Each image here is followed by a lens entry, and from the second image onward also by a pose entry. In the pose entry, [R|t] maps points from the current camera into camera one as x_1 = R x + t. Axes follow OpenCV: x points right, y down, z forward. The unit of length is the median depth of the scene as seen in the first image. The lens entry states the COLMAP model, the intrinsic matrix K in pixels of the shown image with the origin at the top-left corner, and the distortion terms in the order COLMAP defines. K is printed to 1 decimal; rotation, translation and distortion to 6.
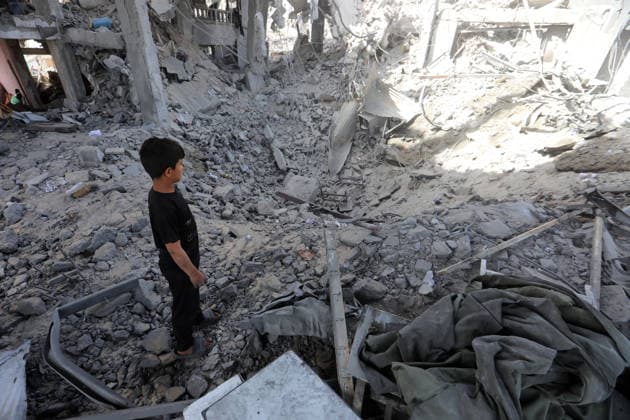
lens RADIAL K [[289.6, 0, 314.8], [0, 289.6, 210.7], [0, 0, 1]] dist [-0.044421, 0.014846]
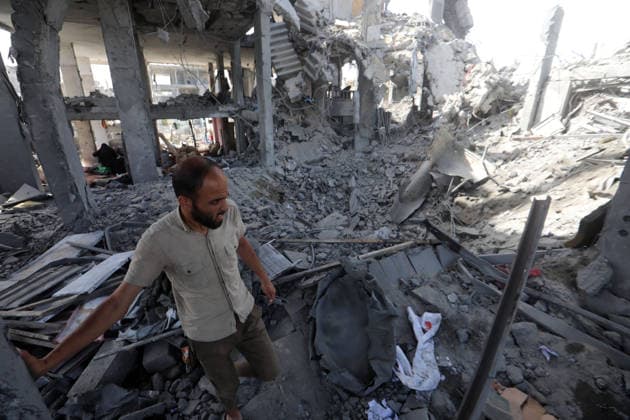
lens RADIAL K [[289.6, 0, 313.6], [0, 289.6, 207.5], [0, 0, 1]] dist [-0.044421, 0.014846]
pose [[0.839698, 0.120299, -0.529561, 0.368968], [-0.232020, 0.961144, -0.149563, 0.045023], [0.490992, 0.248456, 0.834983, -0.051855]]
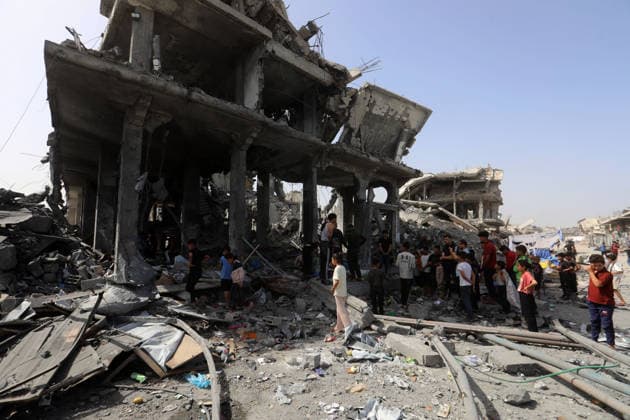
lens RADIAL K [[289.6, 0, 319.7], [0, 289.6, 207.5], [0, 0, 1]] dist [-0.044421, 0.014846]
pose [[0.969576, -0.080444, -0.231195, 1.327193], [-0.079218, 0.790526, -0.607283, 0.939677], [0.231618, 0.607122, 0.760102, -1.166620]]
